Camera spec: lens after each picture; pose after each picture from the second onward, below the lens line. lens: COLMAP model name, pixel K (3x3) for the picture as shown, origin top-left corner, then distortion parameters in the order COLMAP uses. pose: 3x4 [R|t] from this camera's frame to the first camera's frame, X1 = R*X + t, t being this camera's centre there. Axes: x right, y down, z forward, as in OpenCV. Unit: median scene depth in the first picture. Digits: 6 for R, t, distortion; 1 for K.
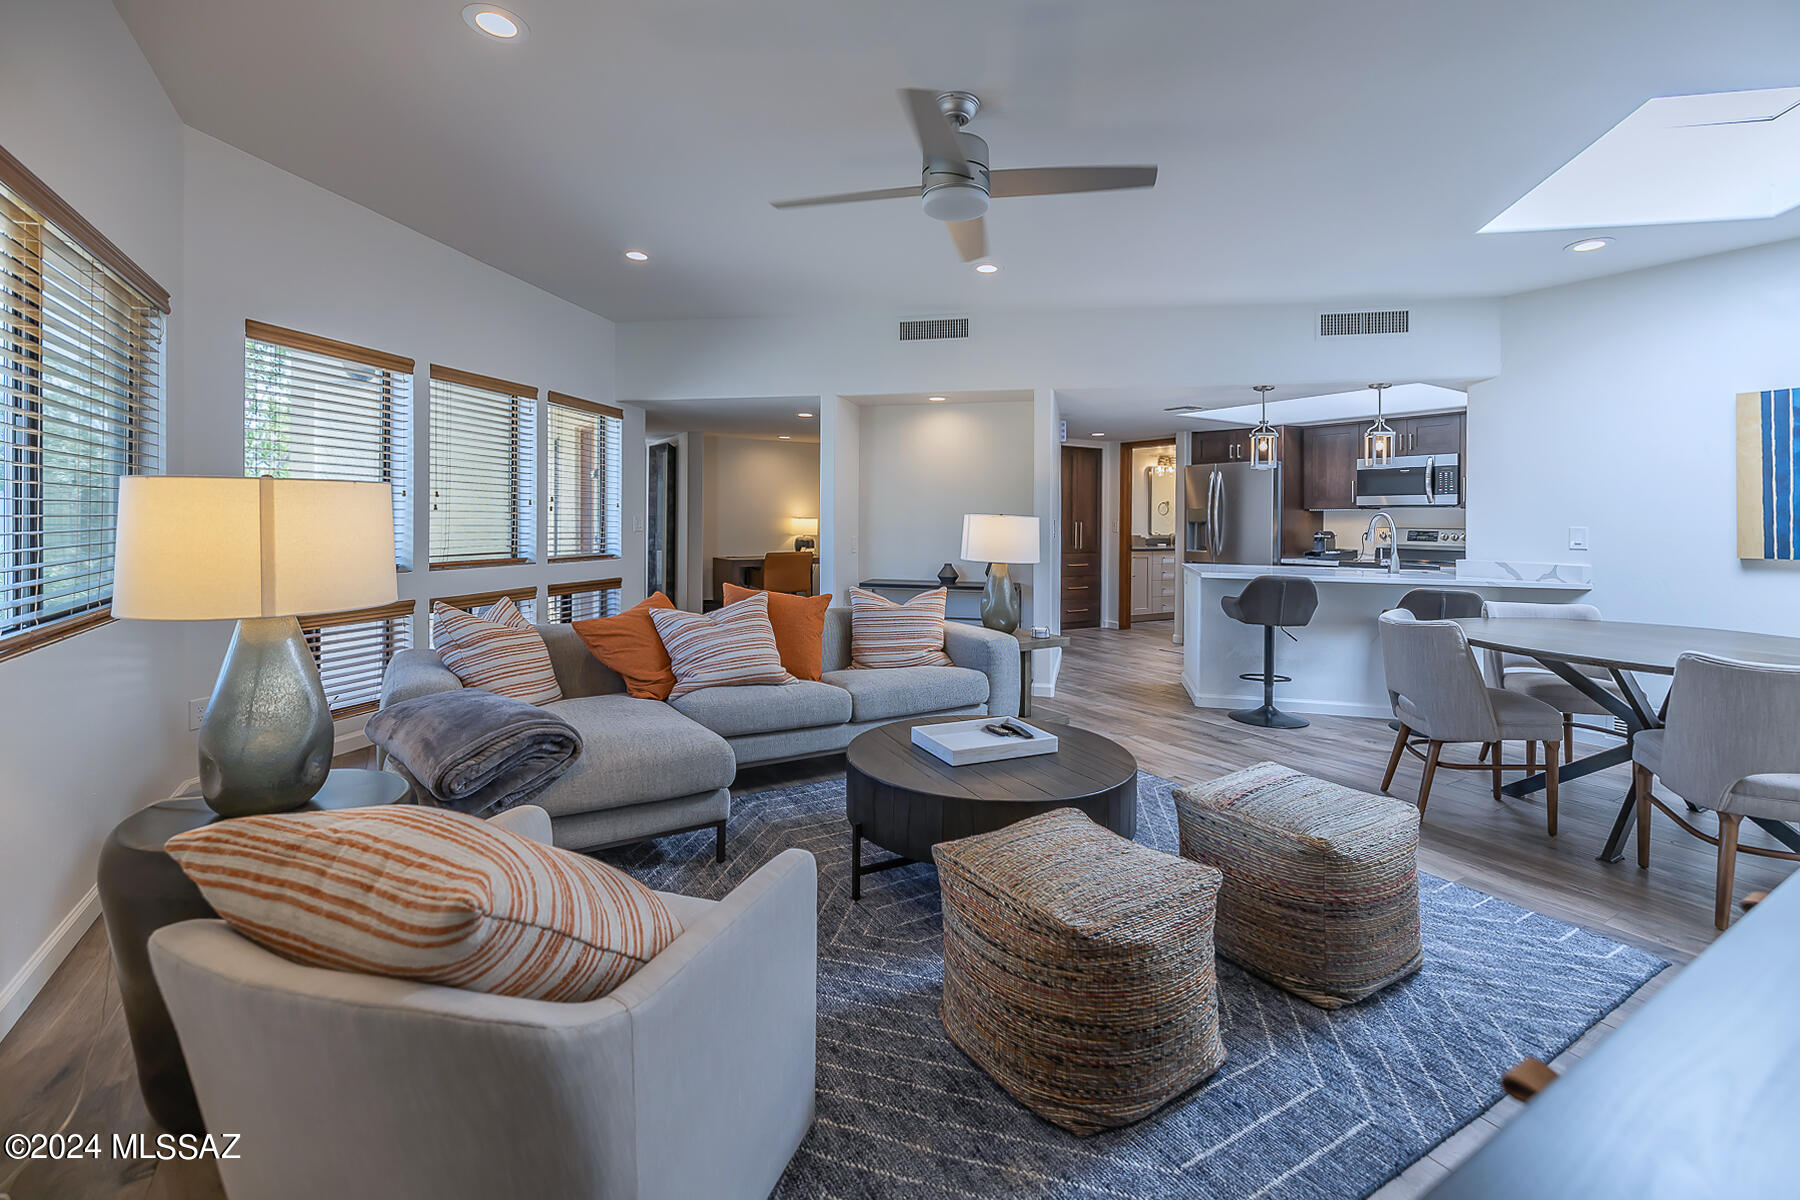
lens RADIAL K [[835.6, 0, 785.3], [0, 835.6, 521.9], [0, 0, 1]] dist [0.000272, -0.000088]
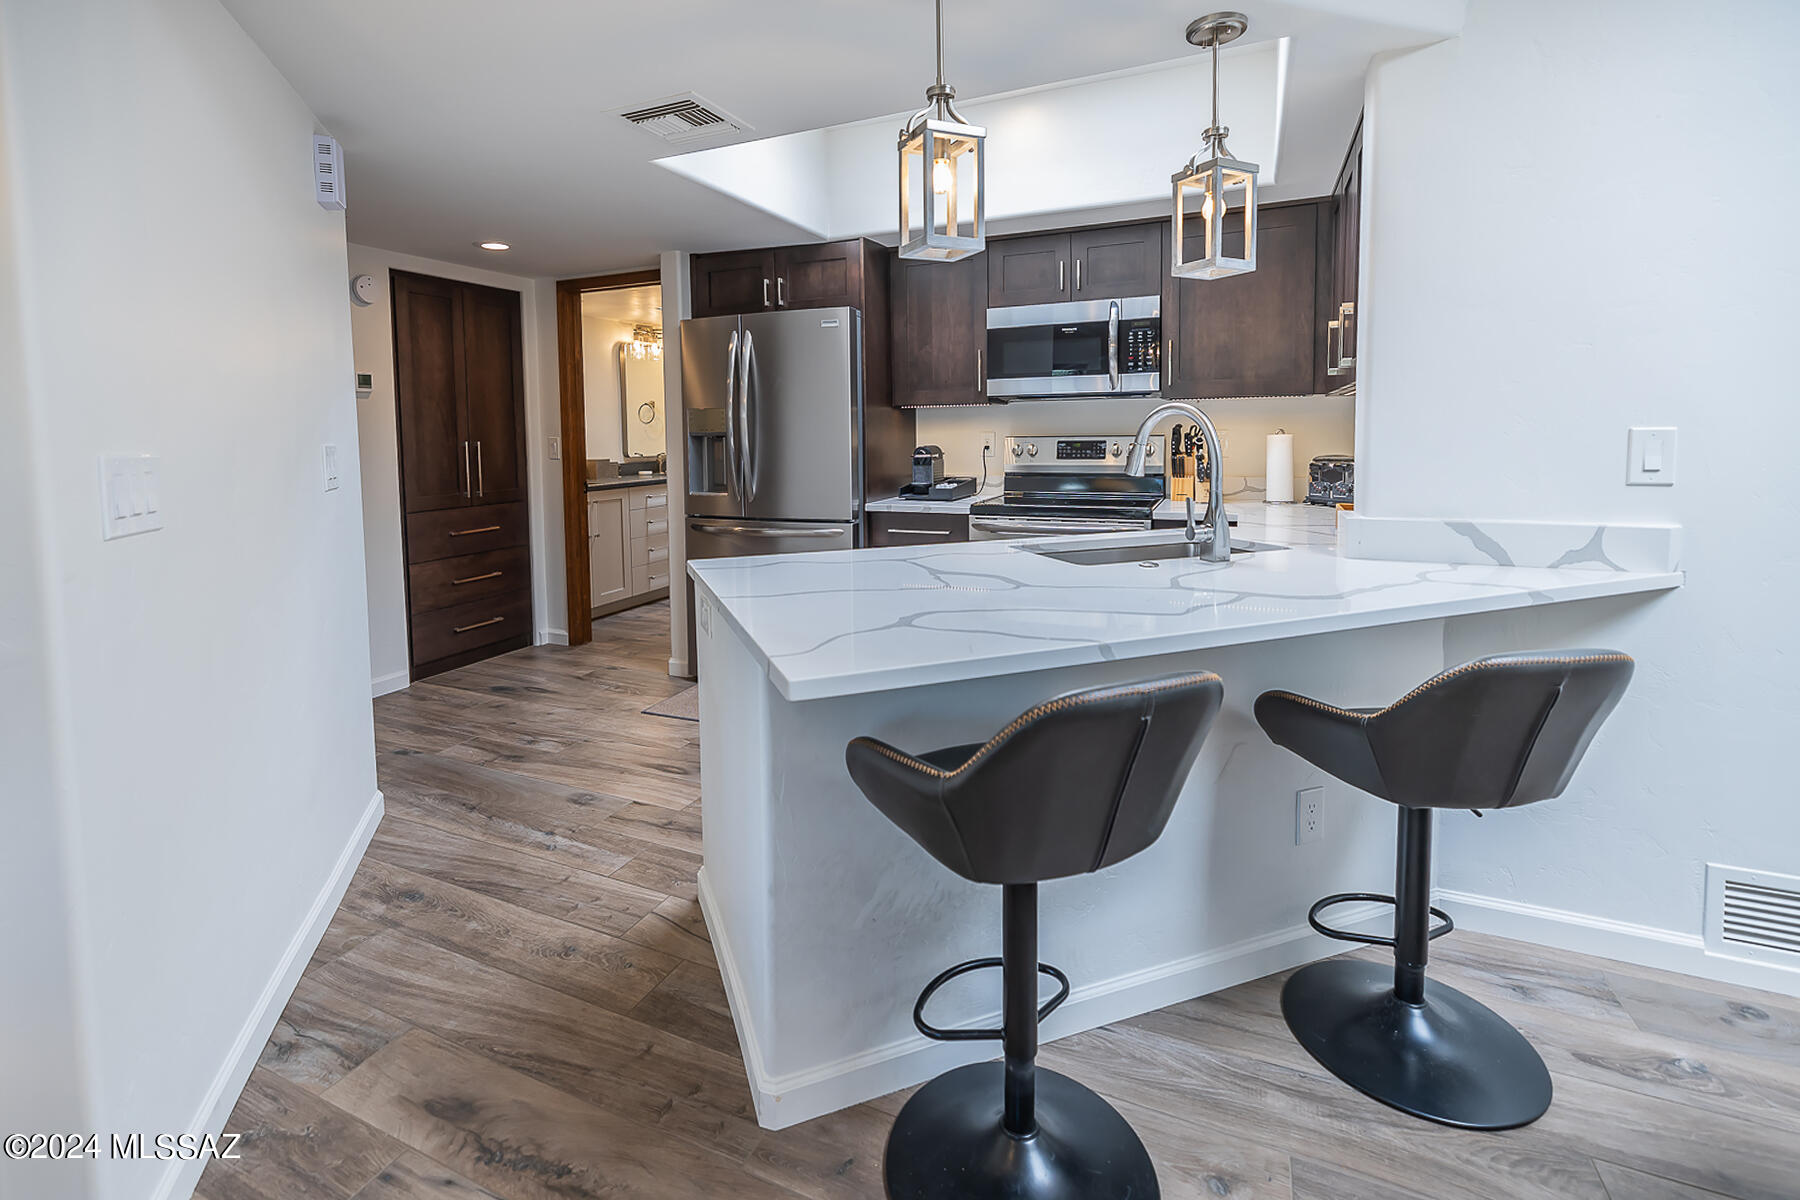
lens RADIAL K [[776.3, 0, 923.6], [0, 776.3, 456.6], [0, 0, 1]] dist [0.001787, 0.000169]
pose [[0.727183, -0.048076, 0.684759, 0.316401], [0.027002, 0.998776, 0.041448, -0.003279], [-0.685913, -0.011651, 0.727590, 0.674845]]
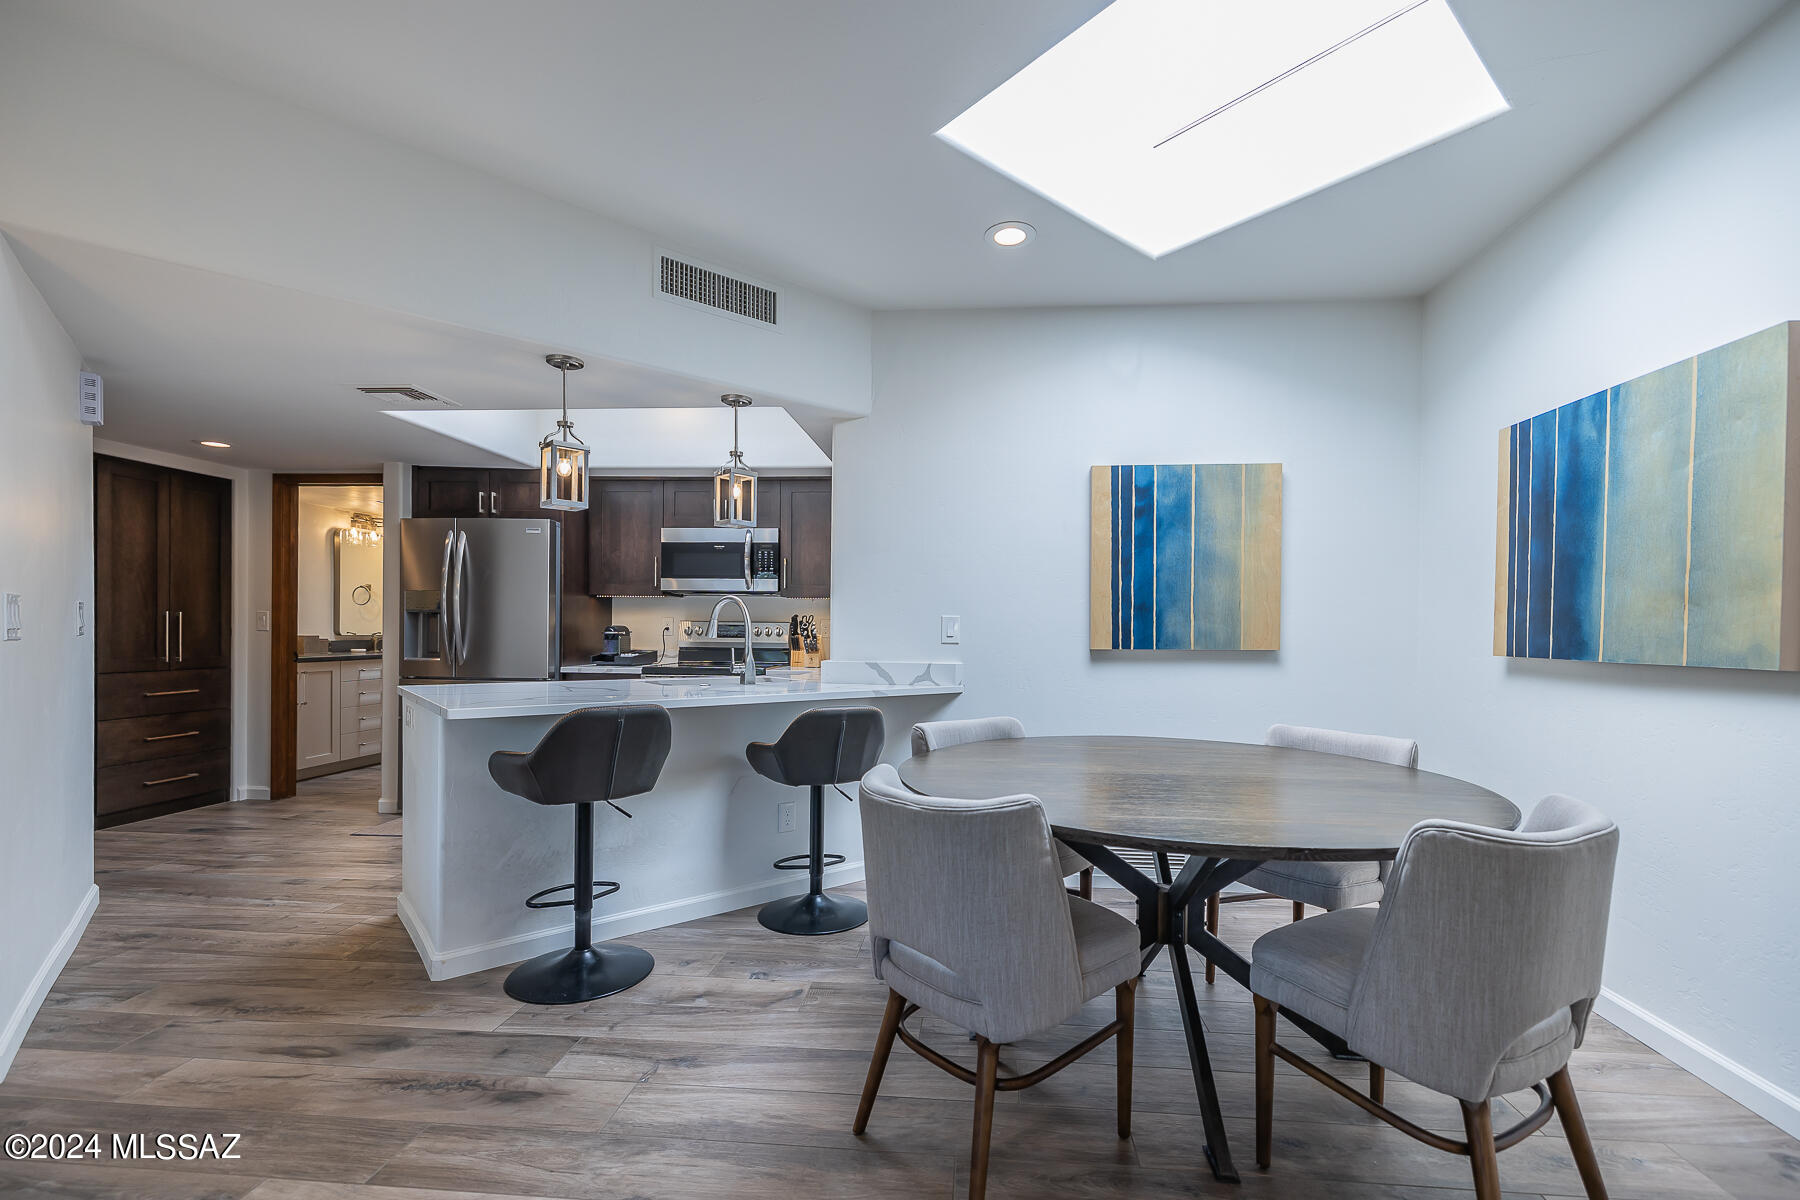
lens RADIAL K [[775.4, 0, 972.4], [0, 775.4, 635.9], [0, 0, 1]] dist [0.001312, -0.000192]
pose [[0.465026, -0.009826, 0.885242, 0.205454], [-0.002691, 0.999918, 0.012512, 0.011081], [-0.885293, -0.008201, 0.464962, 0.440718]]
